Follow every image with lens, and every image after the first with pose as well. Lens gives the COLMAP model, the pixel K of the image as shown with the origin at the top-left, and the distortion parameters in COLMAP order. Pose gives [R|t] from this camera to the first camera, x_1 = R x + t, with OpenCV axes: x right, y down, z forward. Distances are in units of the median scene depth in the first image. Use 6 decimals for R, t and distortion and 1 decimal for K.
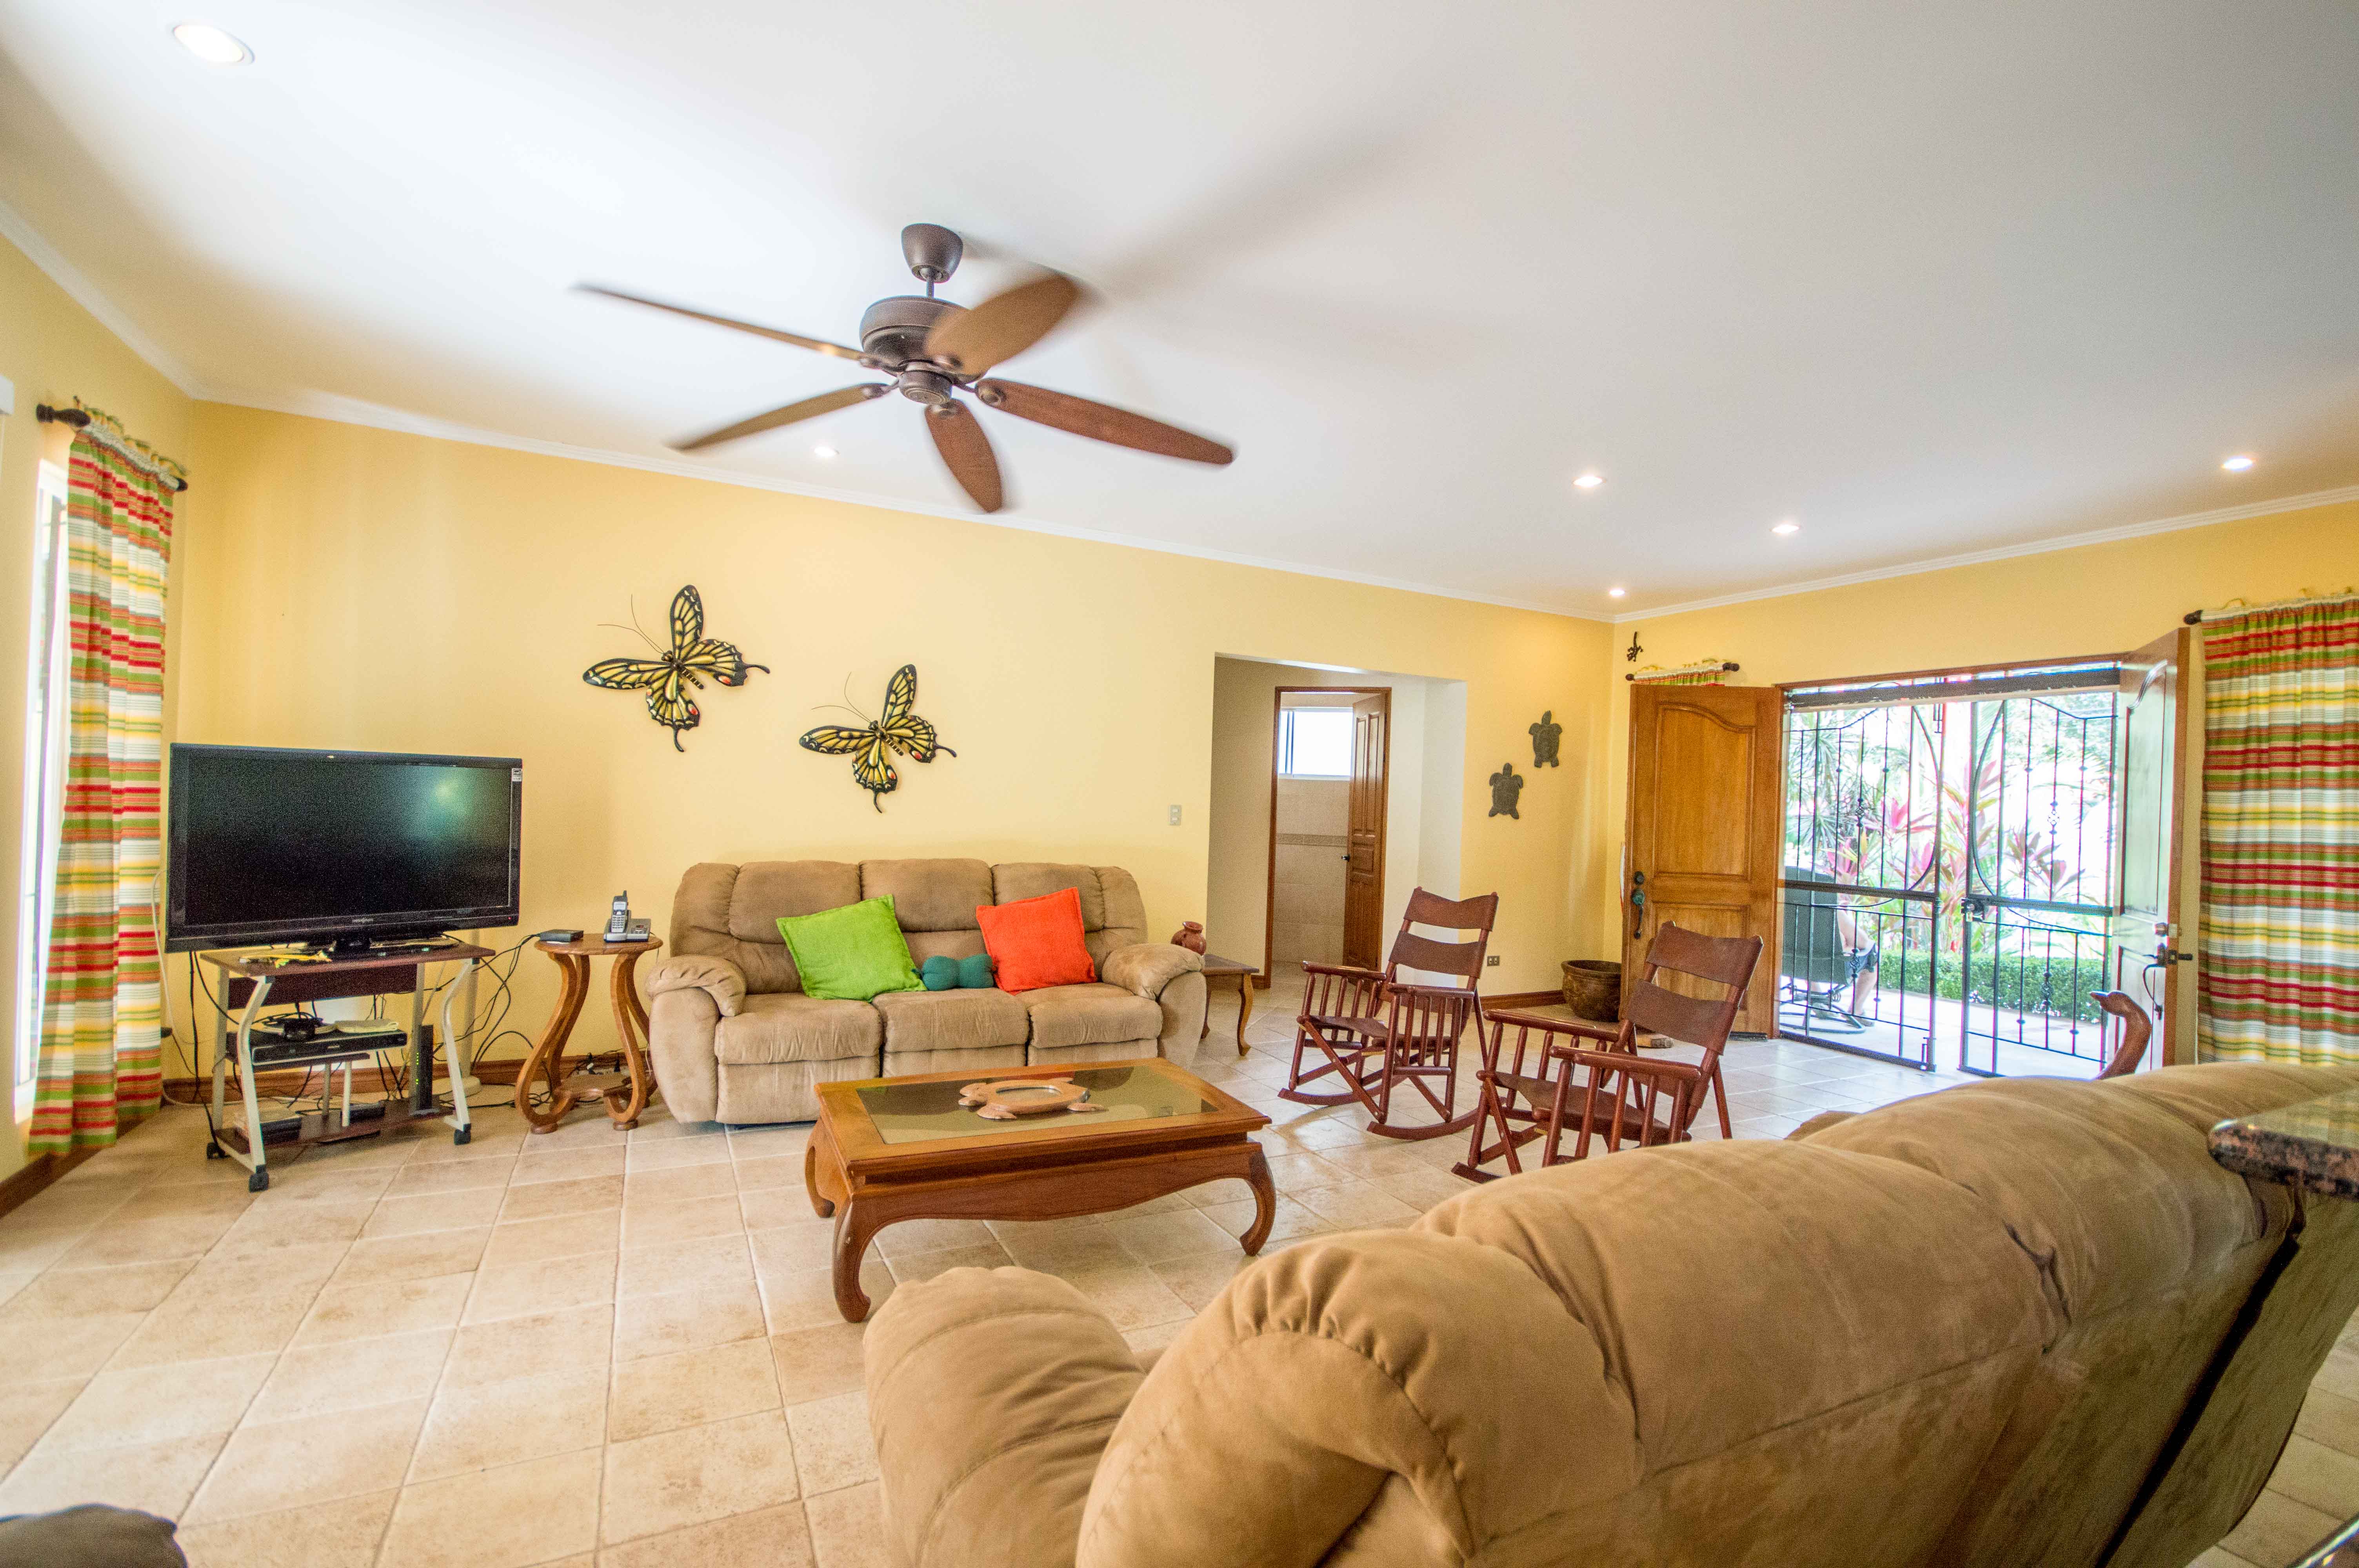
lens RADIAL K [[1053.9, 0, 1186.8], [0, 1053.9, 800.2], [0, 0, 1]] dist [0.003563, -0.005714]
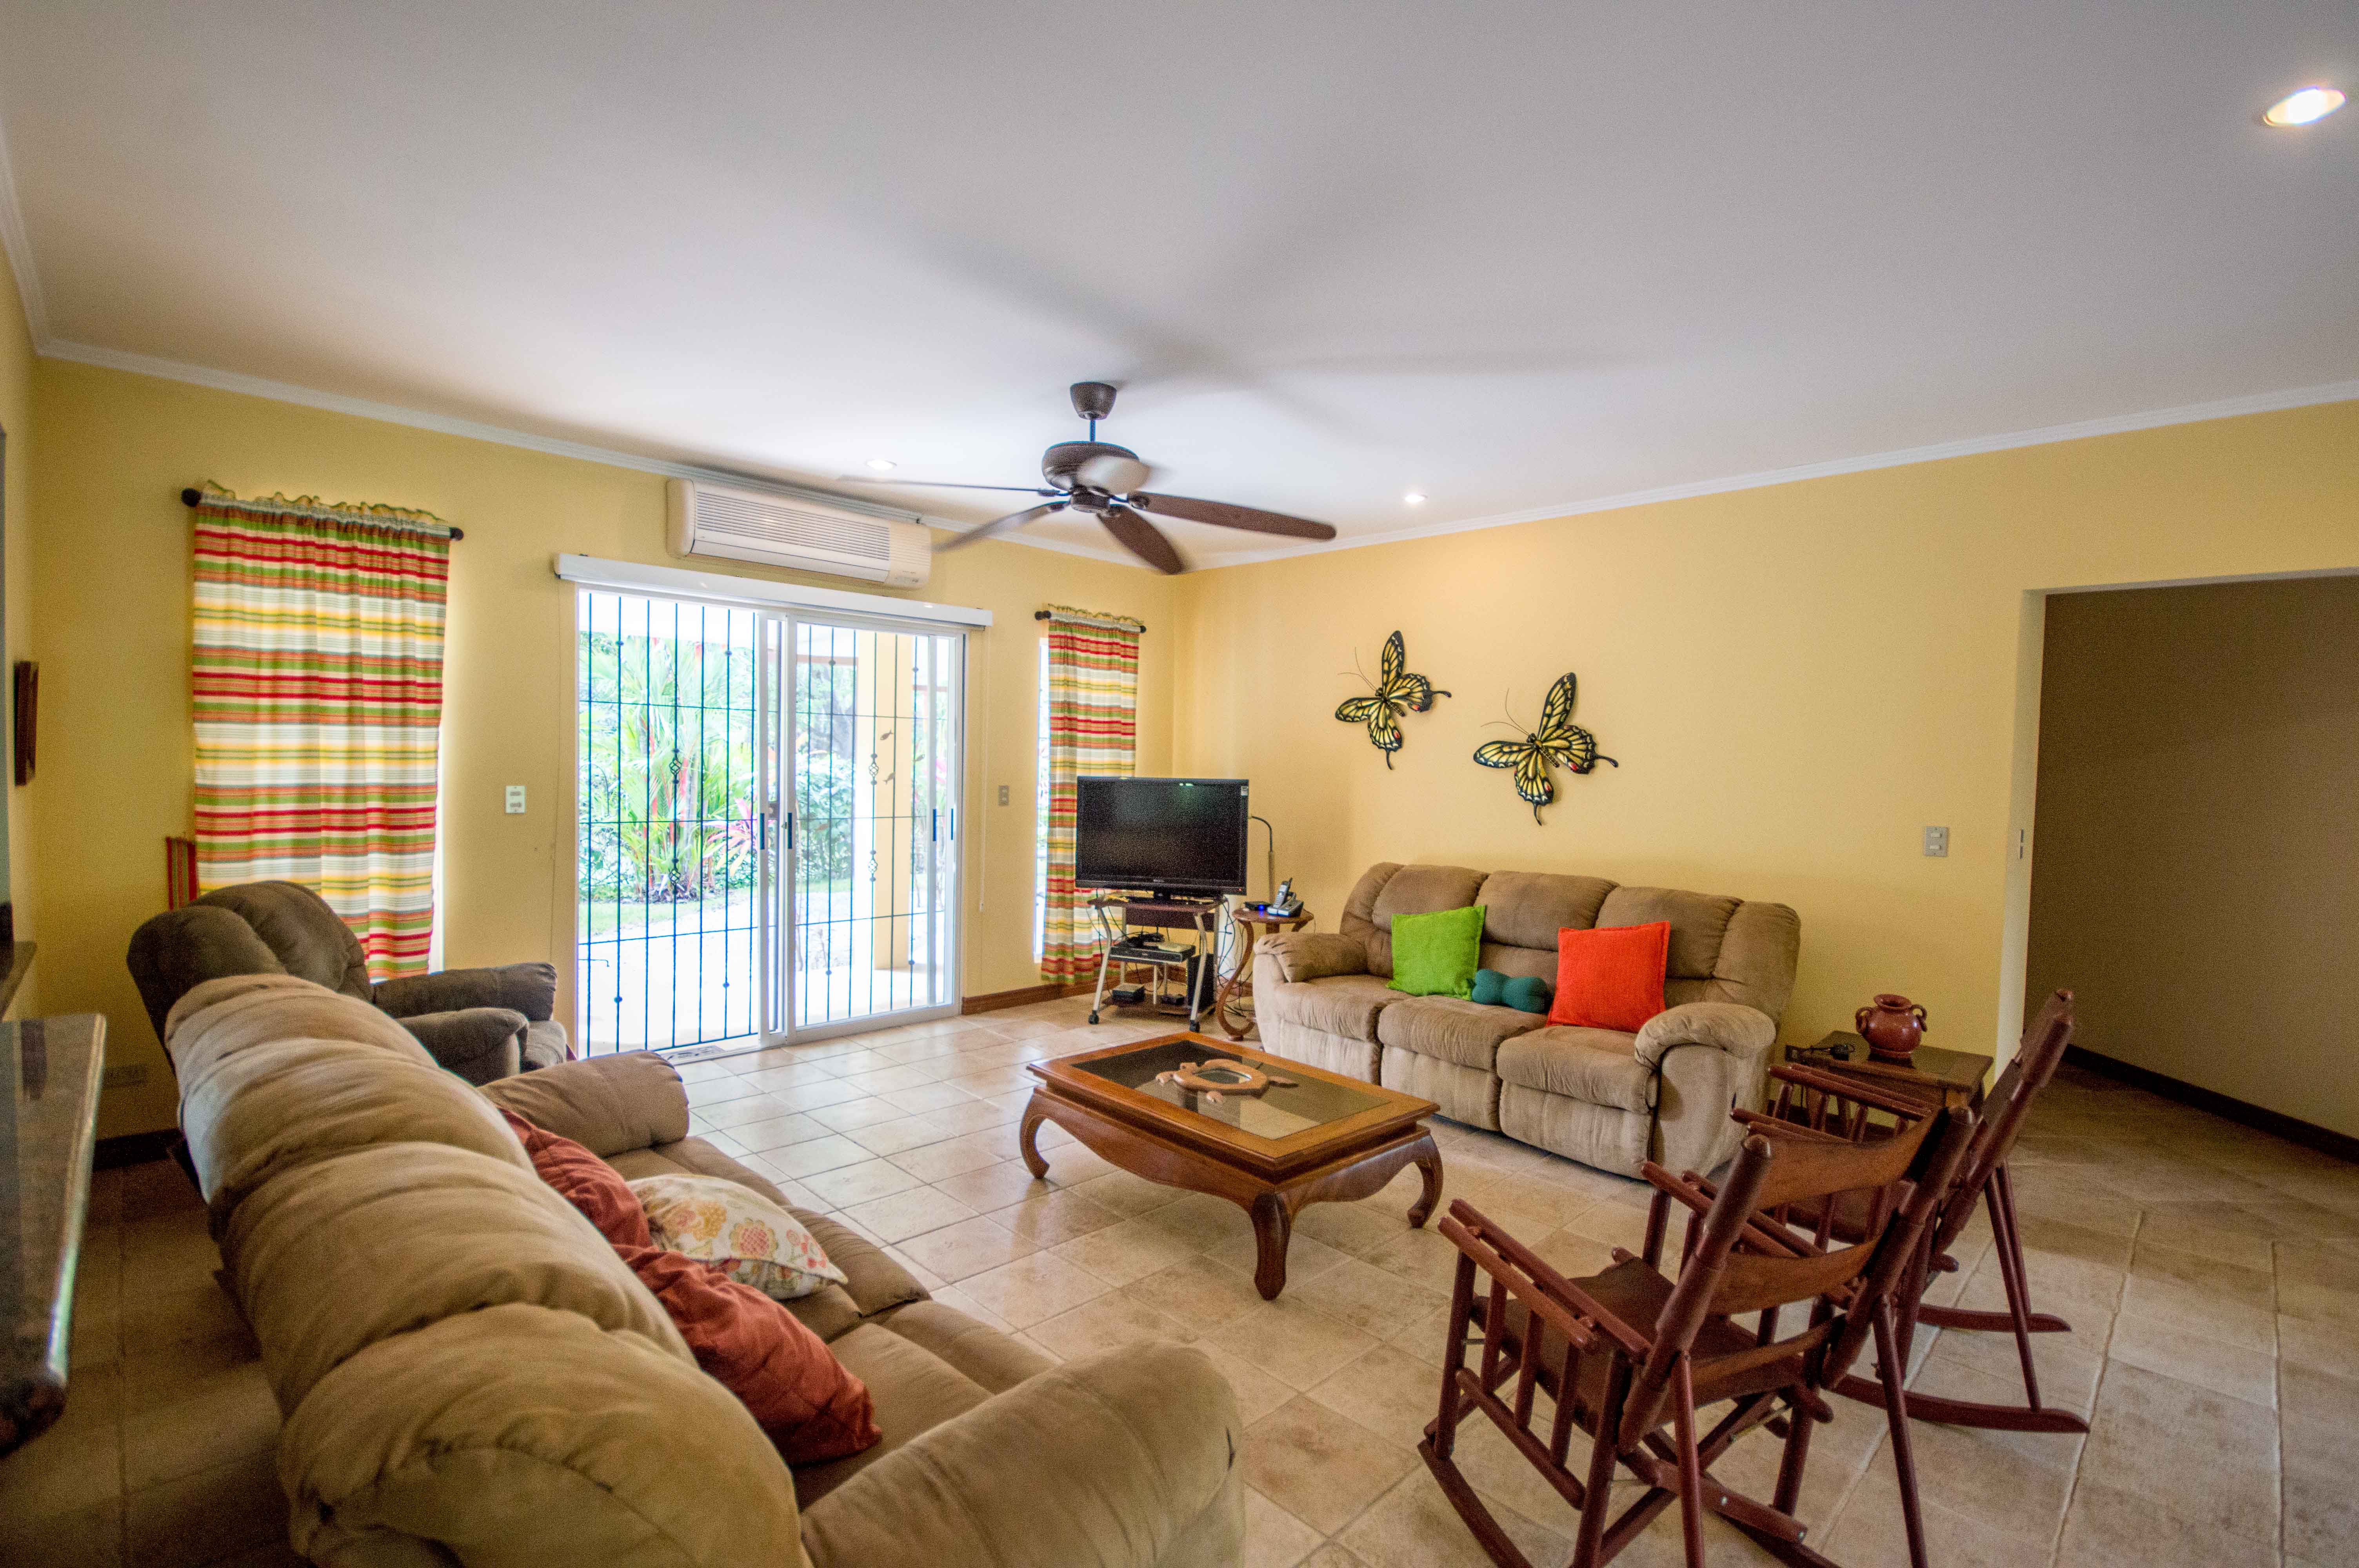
lens RADIAL K [[1053.9, 0, 1197.3], [0, 1053.9, 800.2], [0, 0, 1]] dist [0.003563, -0.005714]
pose [[0.321364, 0.008520, -0.946918, 0.624552], [-0.007175, 0.999953, 0.006562, -0.017840], [0.946929, 0.004686, 0.321410, 0.417196]]
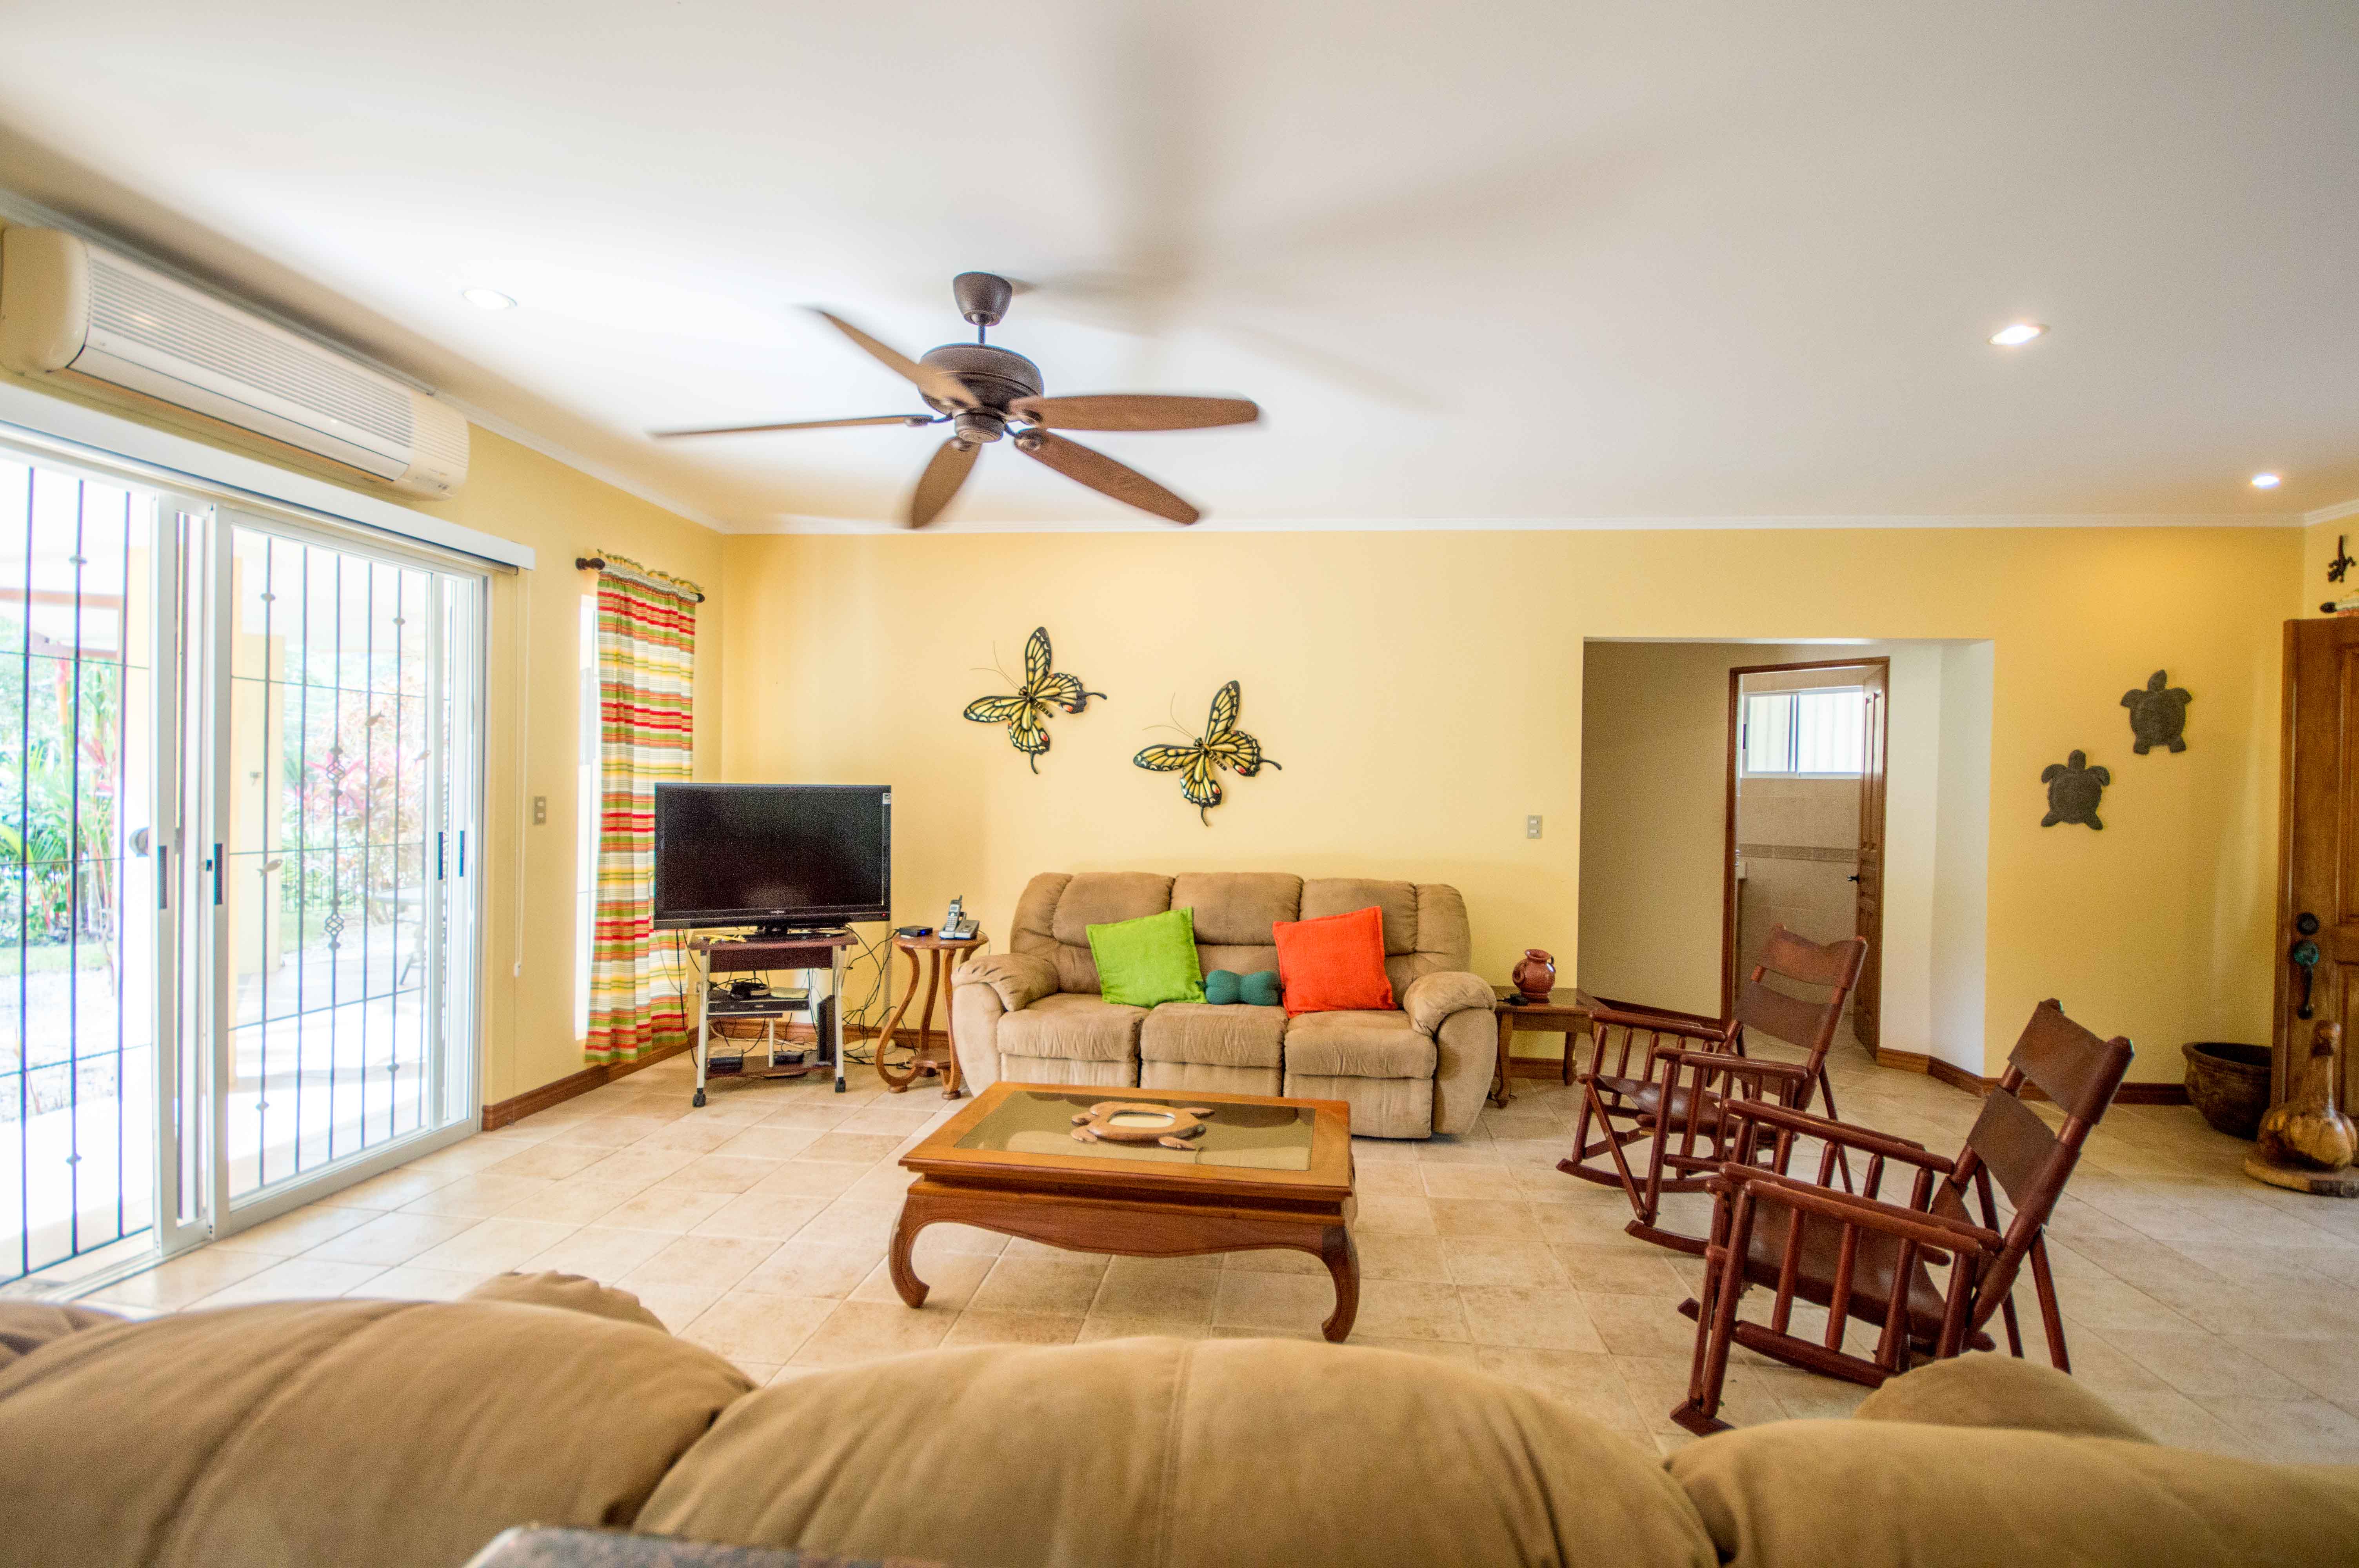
lens RADIAL K [[1053.9, 0, 1187.4], [0, 1053.9, 800.7], [0, 0, 1]] dist [0.003563, -0.005714]
pose [[0.839025, -0.015294, -0.543878, 0.289385], [0.013590, 0.999882, -0.007152, -0.006988], [0.543924, -0.001391, 0.839134, 0.137658]]
